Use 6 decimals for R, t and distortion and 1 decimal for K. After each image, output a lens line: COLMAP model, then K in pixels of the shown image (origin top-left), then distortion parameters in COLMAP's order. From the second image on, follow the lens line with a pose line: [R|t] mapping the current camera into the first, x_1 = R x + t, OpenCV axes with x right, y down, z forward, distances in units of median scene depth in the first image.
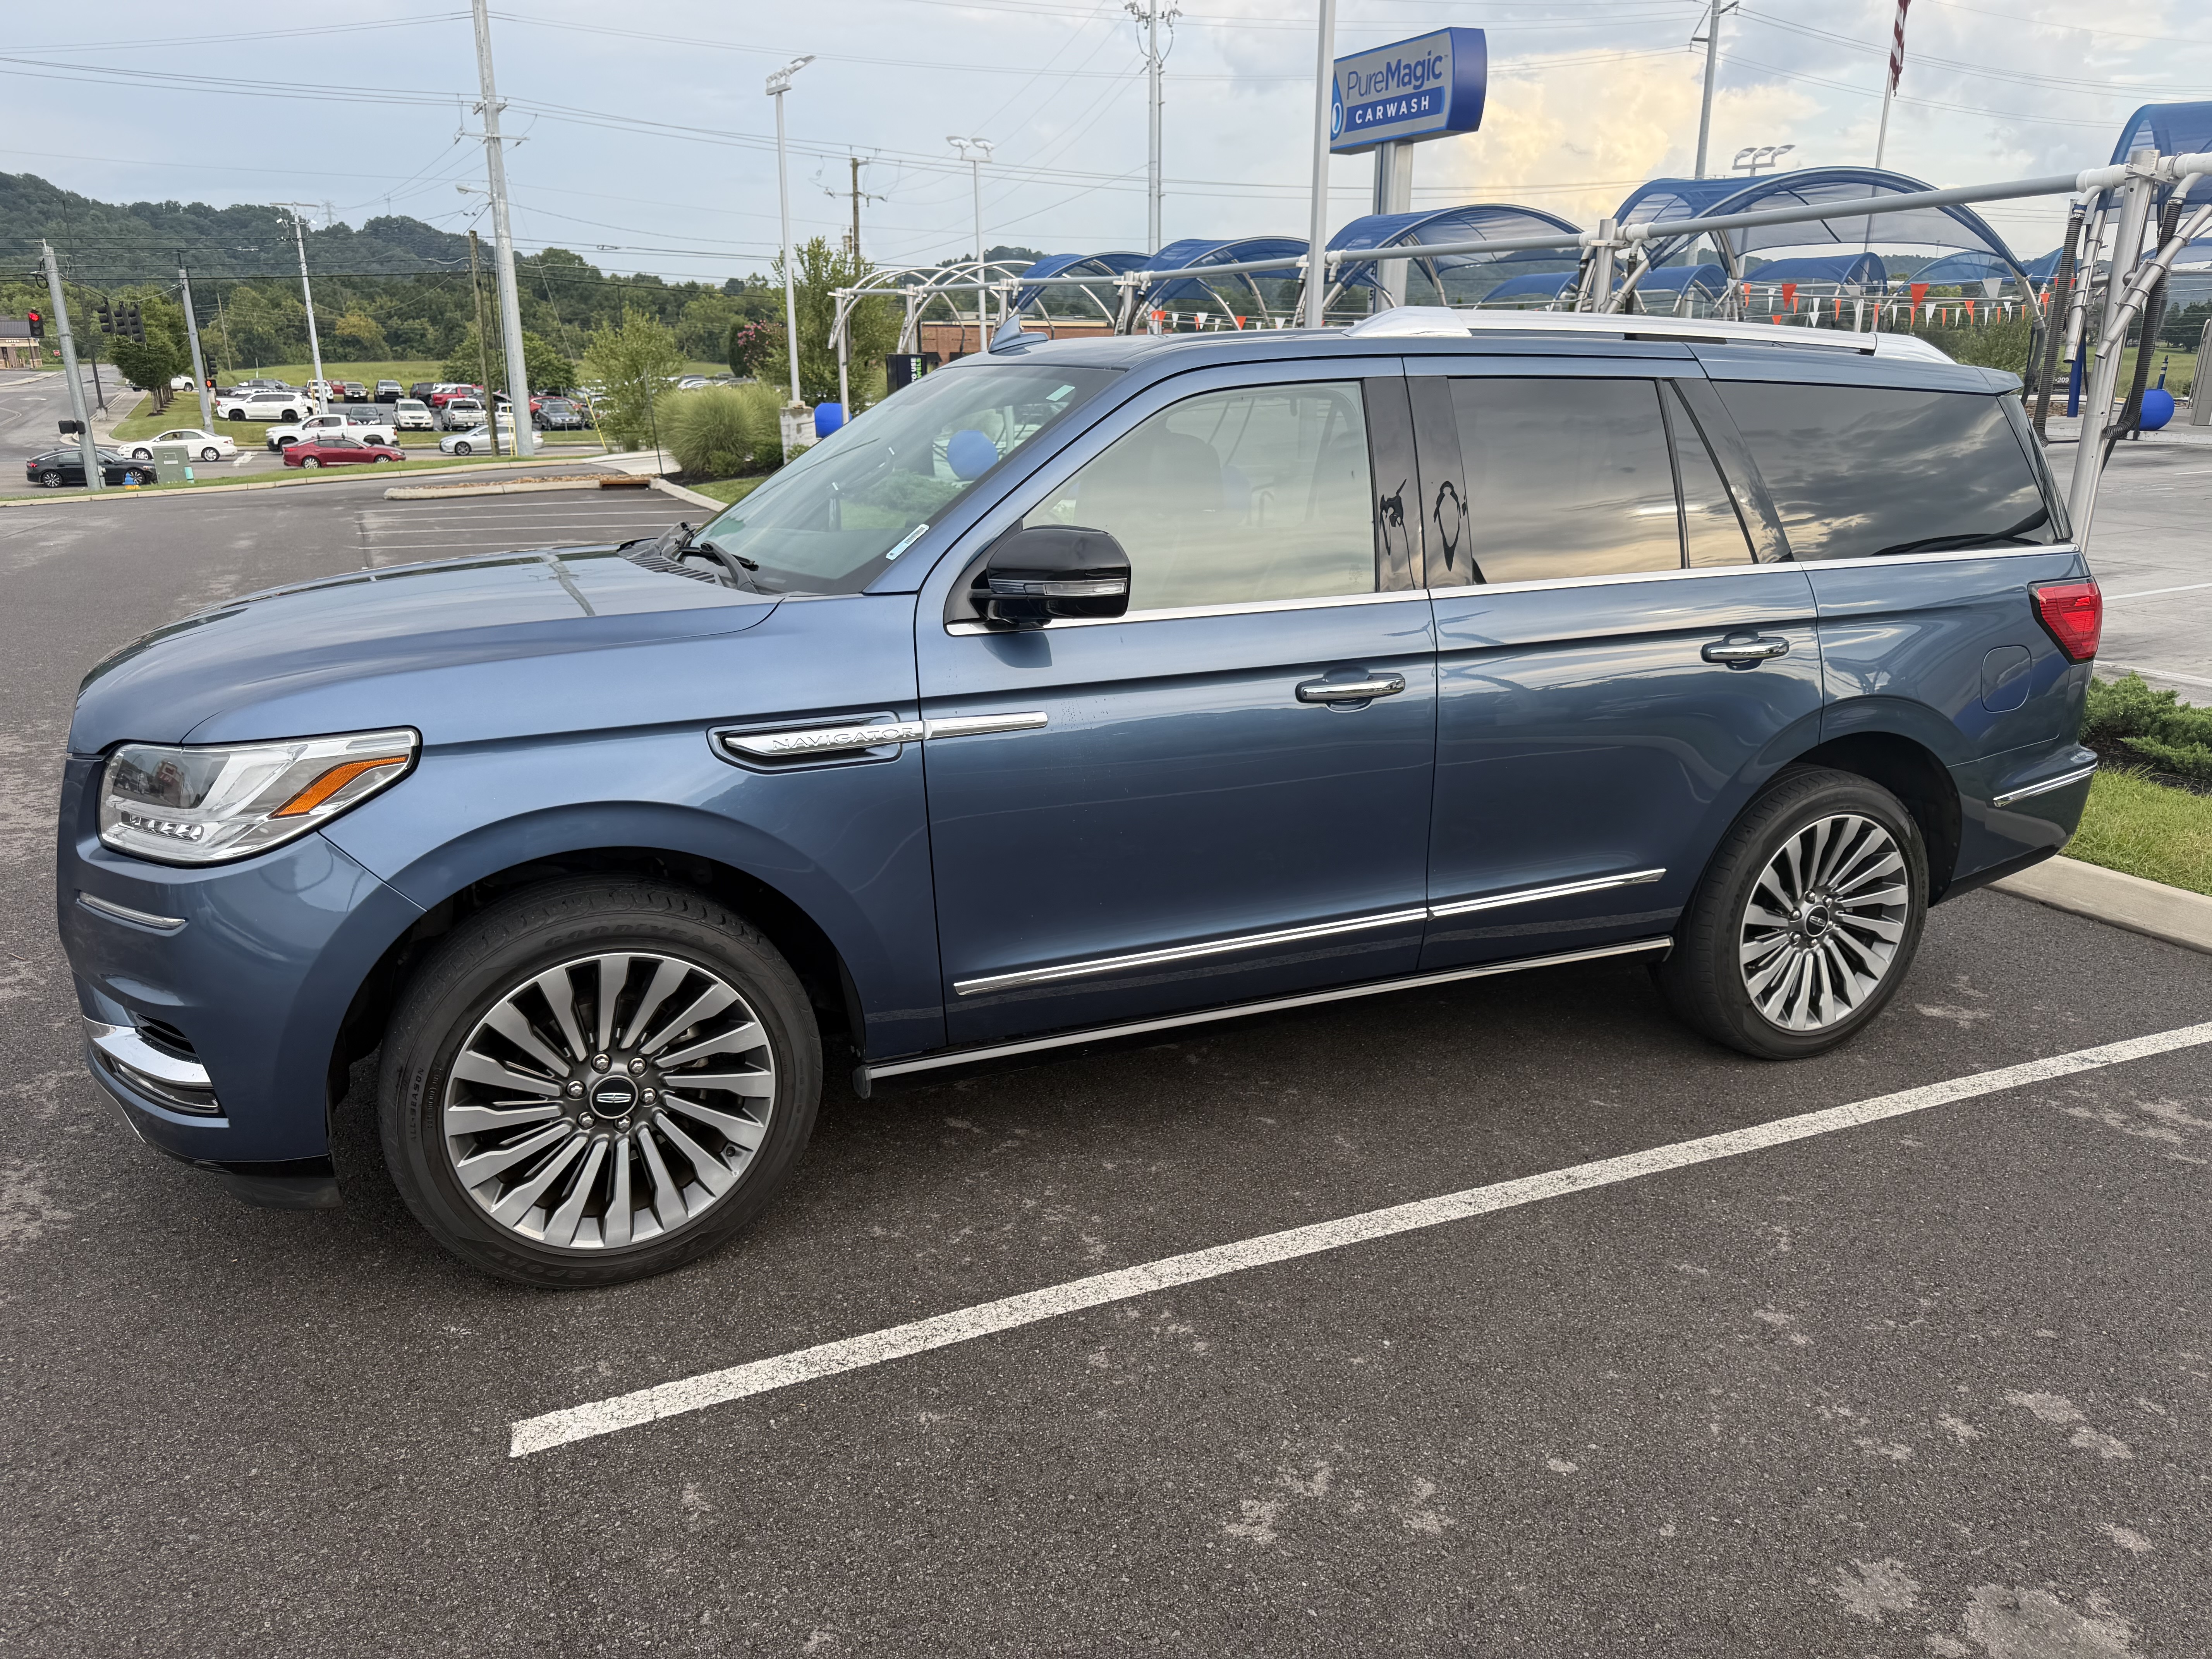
lens RADIAL K [[1514.6, 0, 1106.0], [0, 1514.6, 829.5], [0, 0, 1]] dist [0.068602, -0.106754]
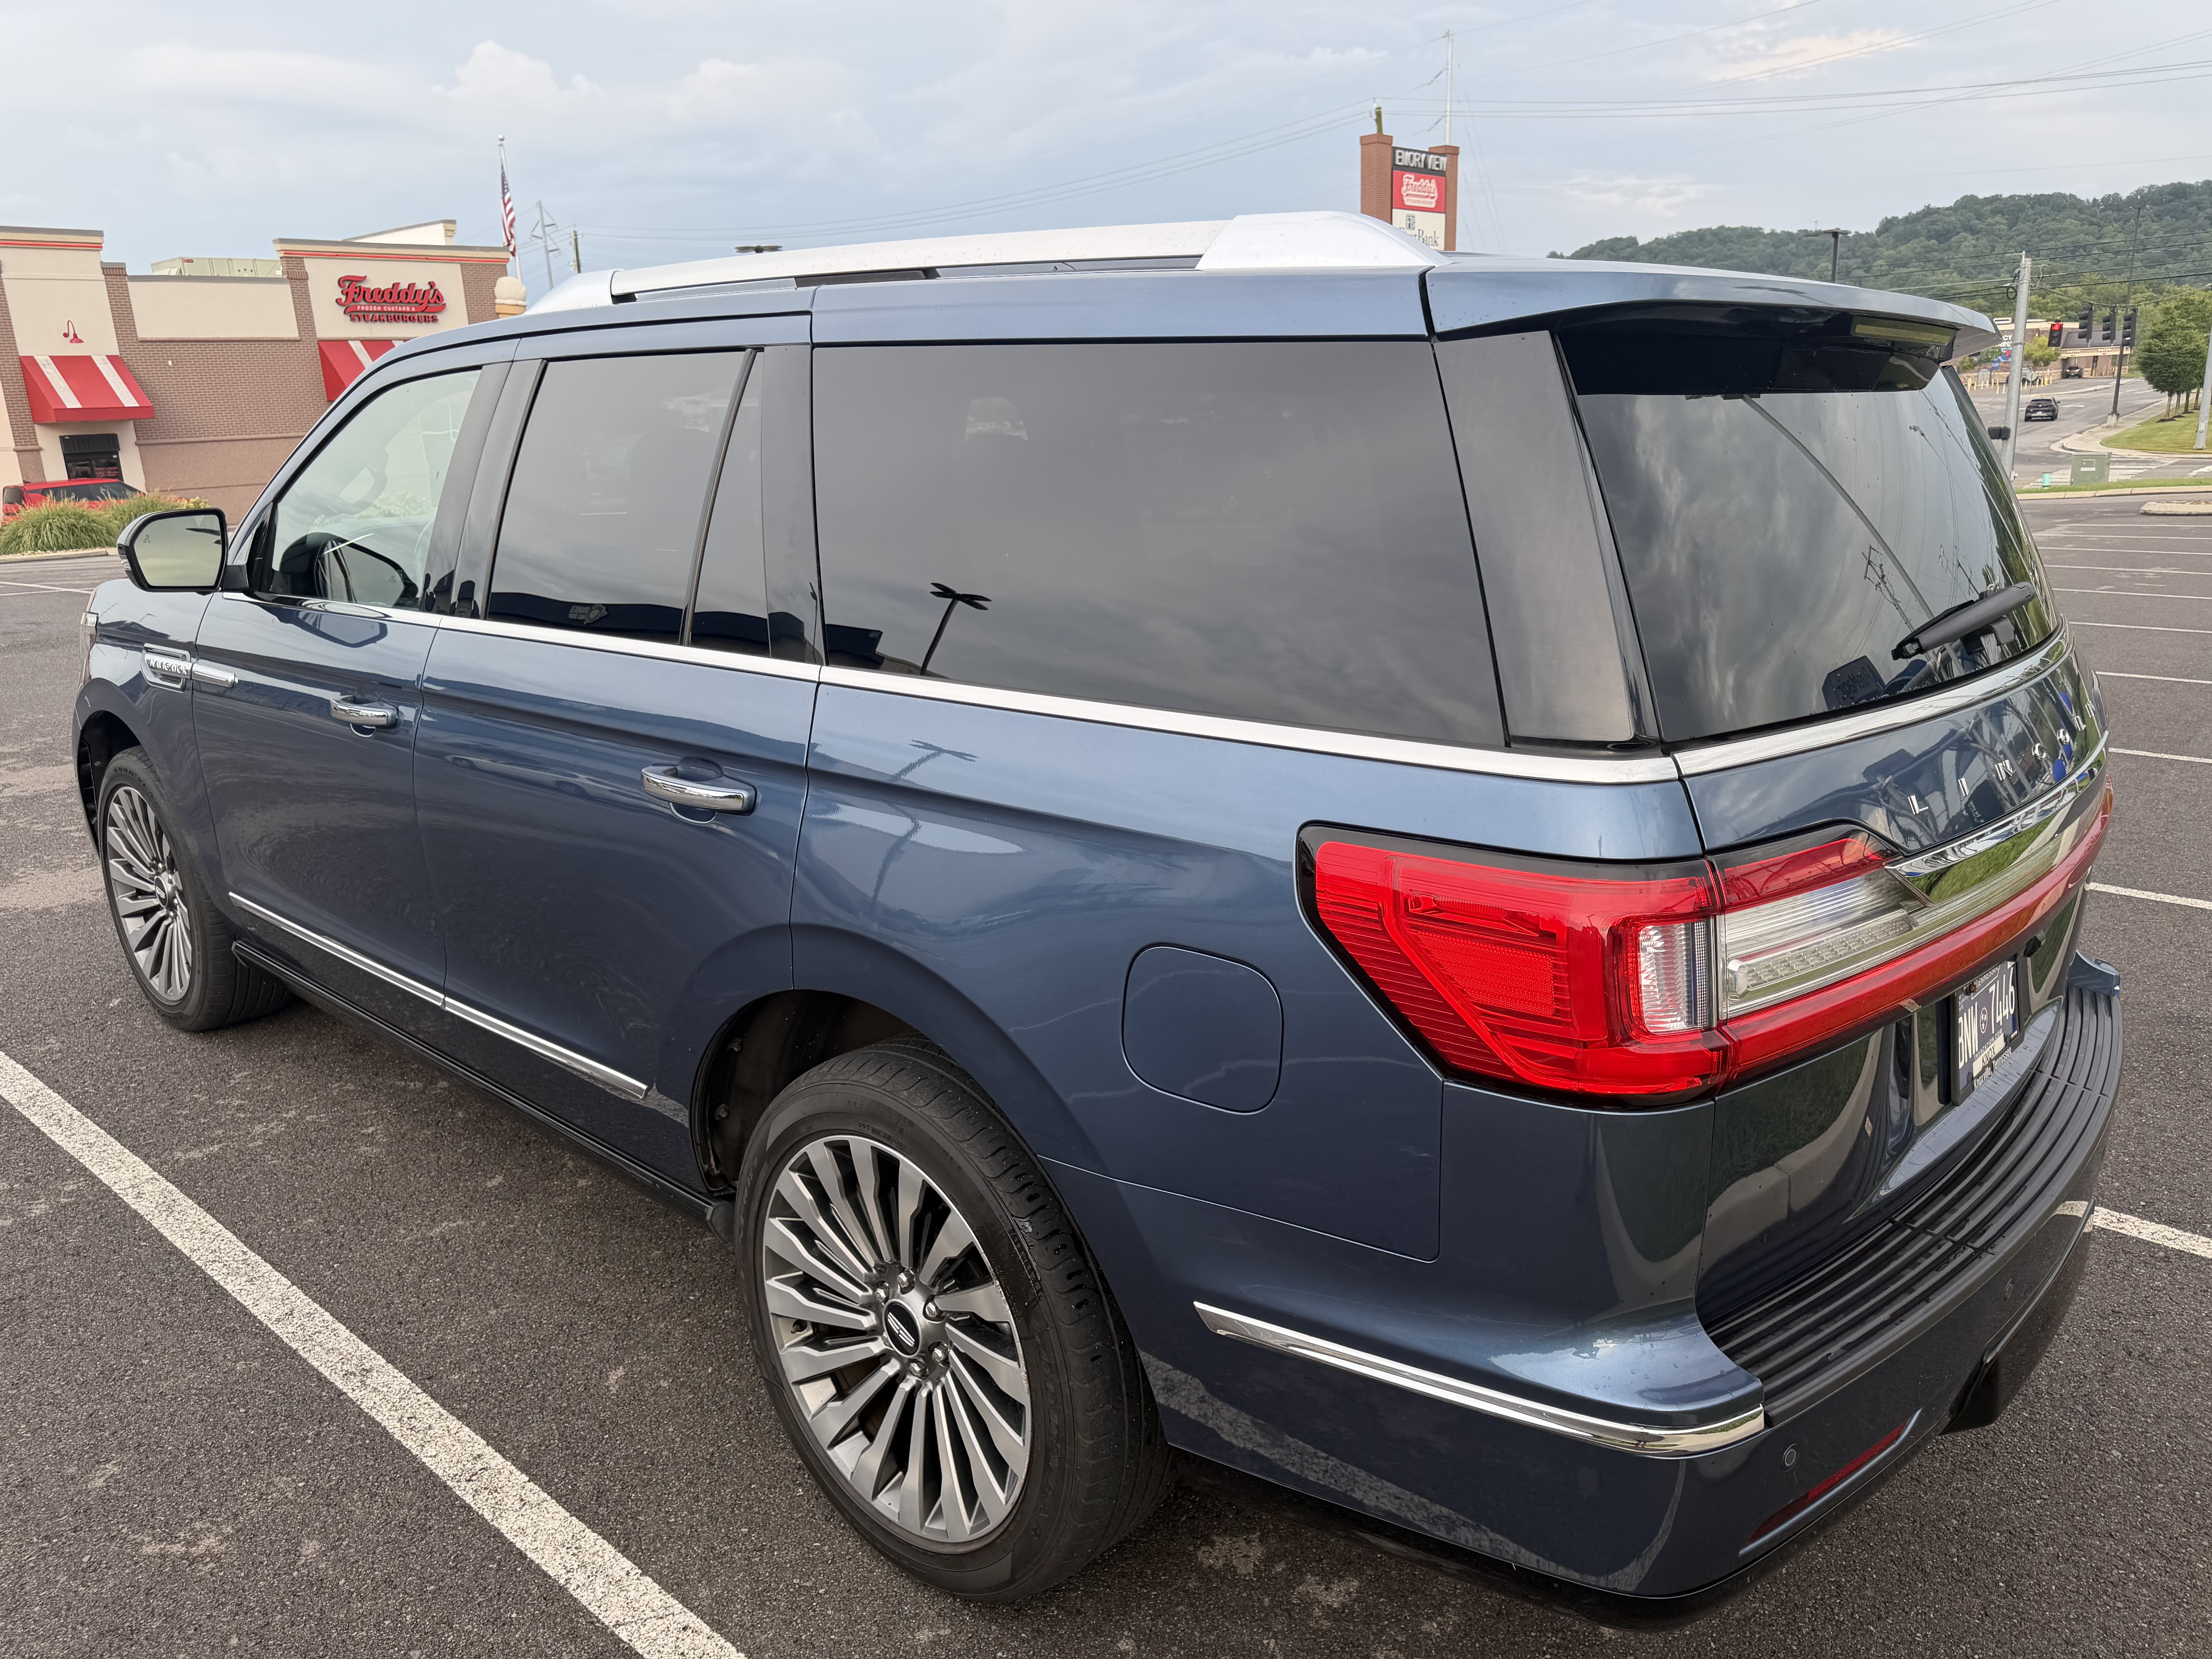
lens RADIAL K [[1583.5, 0, 1106.0], [0, 1583.5, 829.5], [0, 0, 1]] dist [-0.007570, -0.002006]
pose [[0.410104, 0.219740, -0.885172, 1.114659], [-0.229182, 0.964229, 0.133184, -0.237519], [0.882774, 0.148246, 0.445795, 0.923982]]
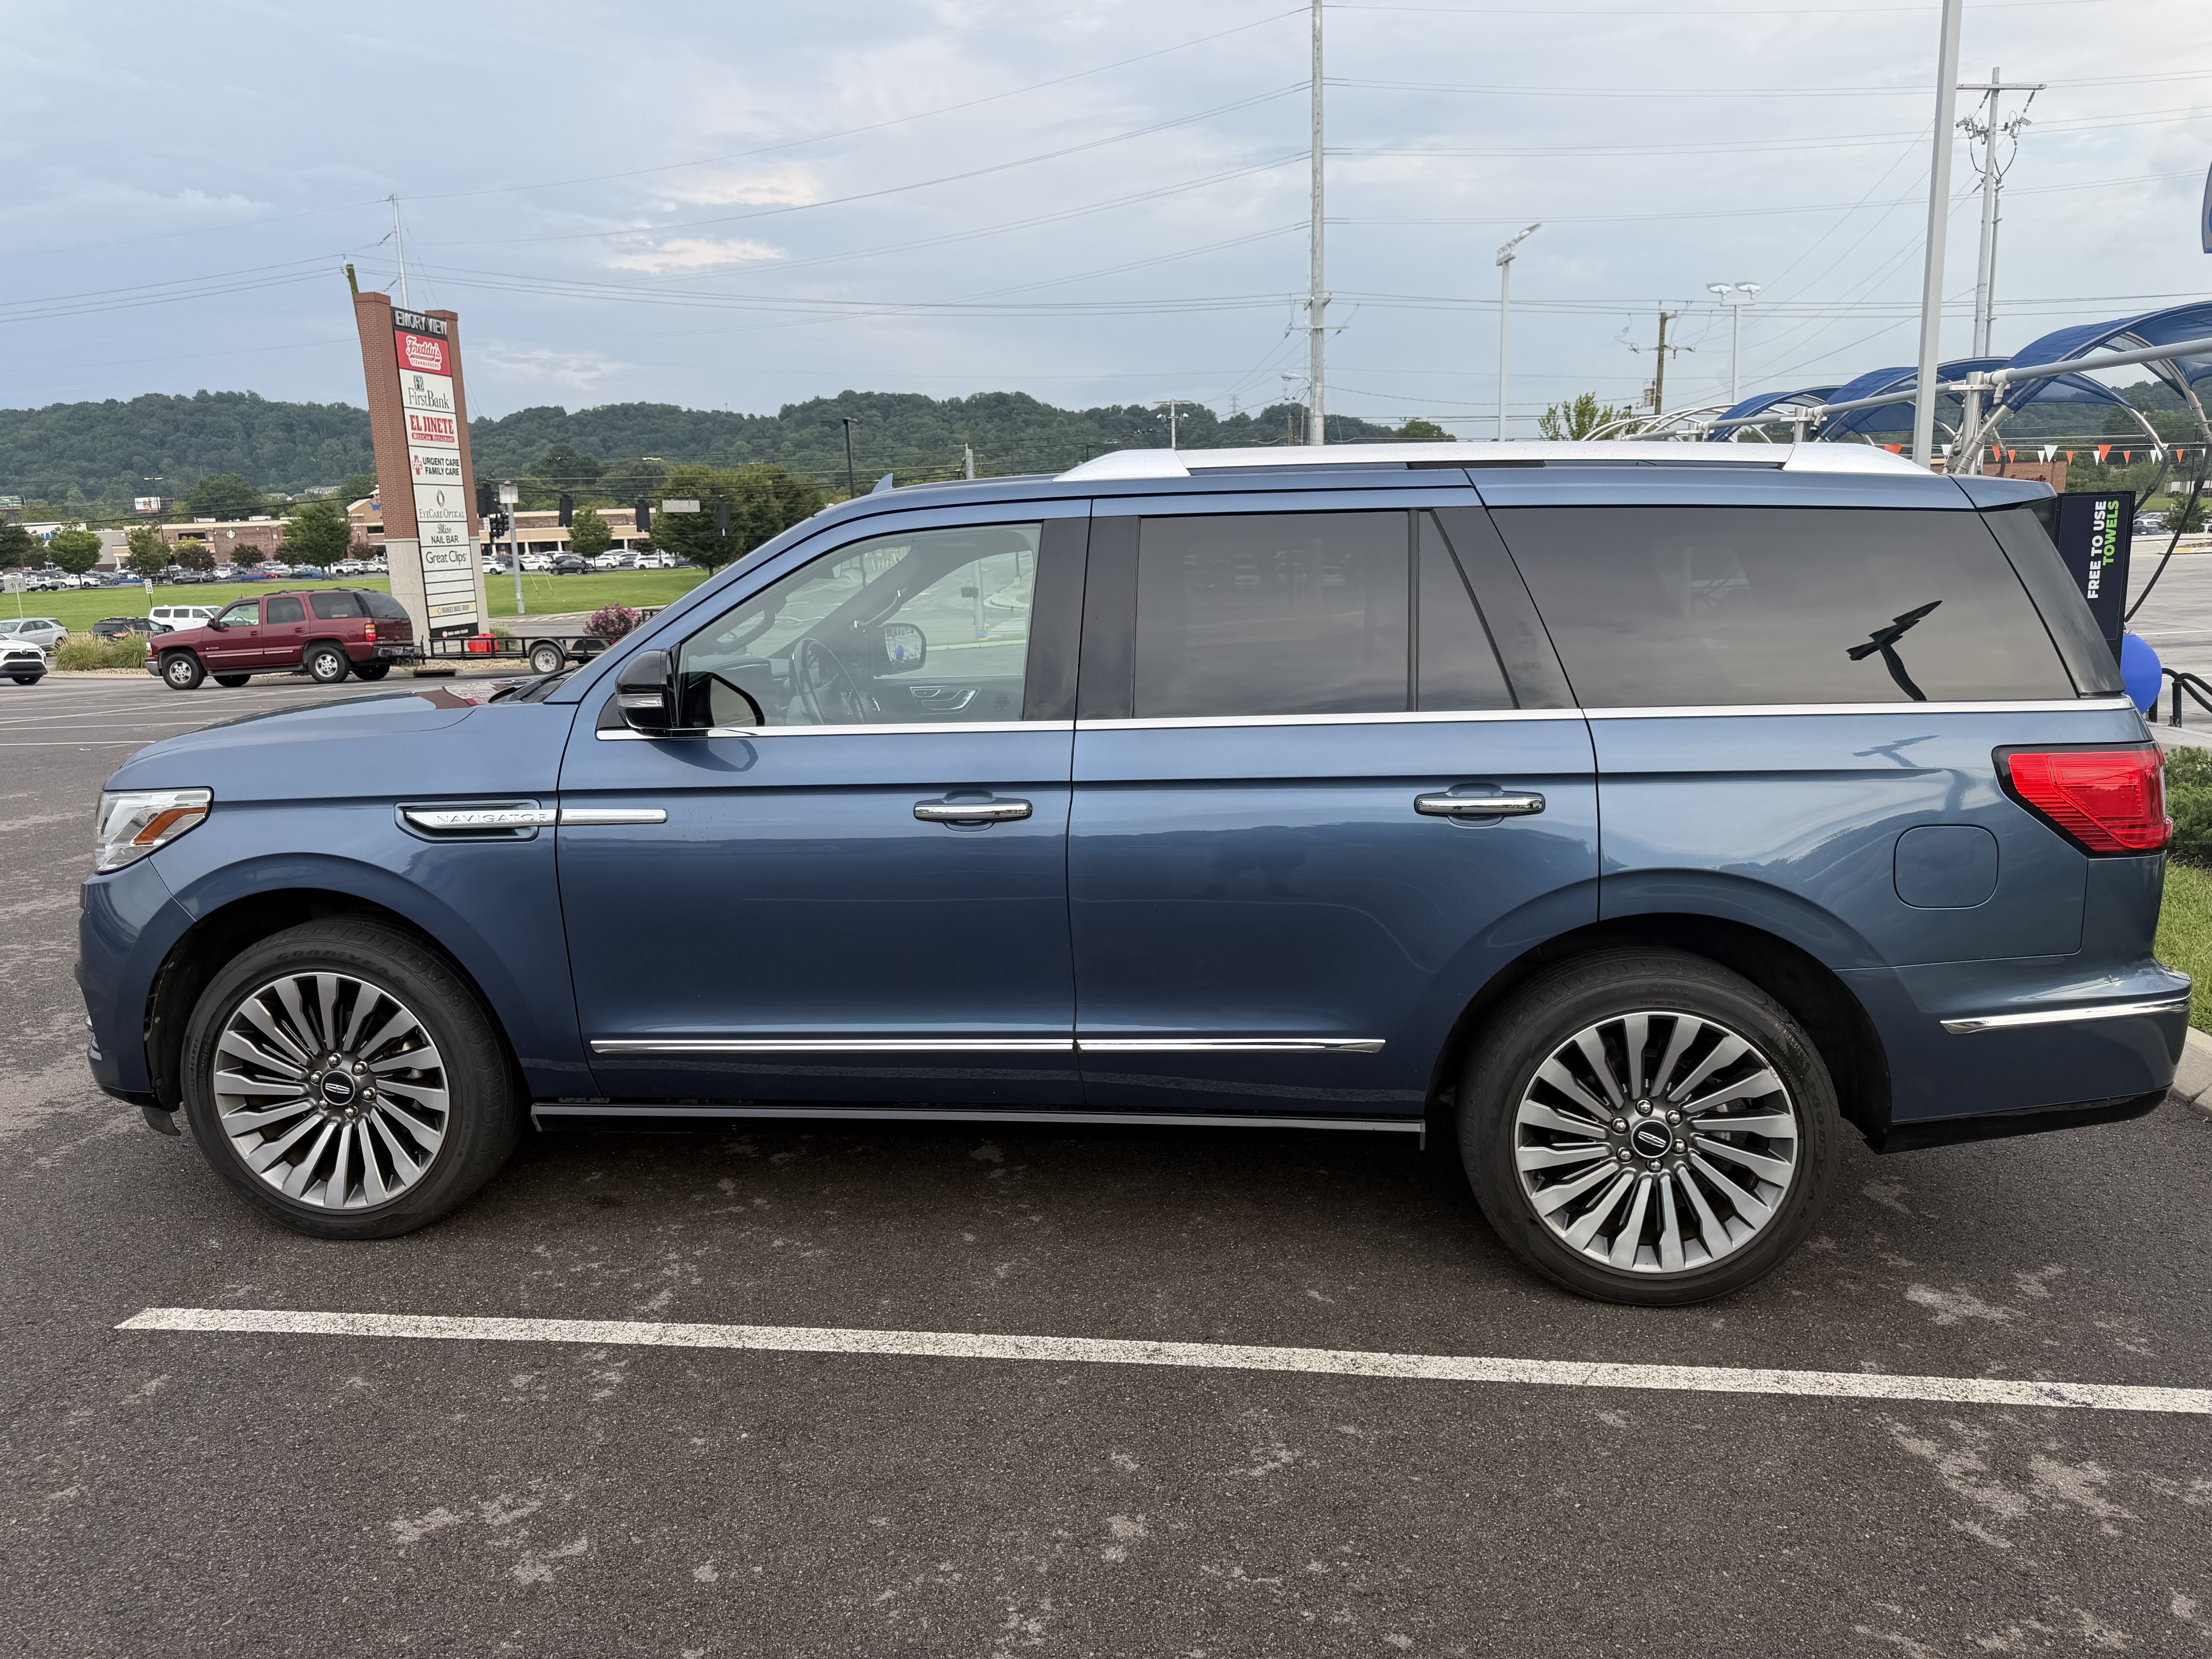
lens RADIAL K [[1530.5, 0, 1150.1], [0, 1530.5, 815.8], [0, 0, 1]] dist [0.084471, -0.123642]
pose [[0.871784, 0.060122, -0.486188, 0.729226], [-0.111769, 0.990676, -0.077905, -0.020588], [0.476971, 0.122257, 0.870375, 0.139127]]
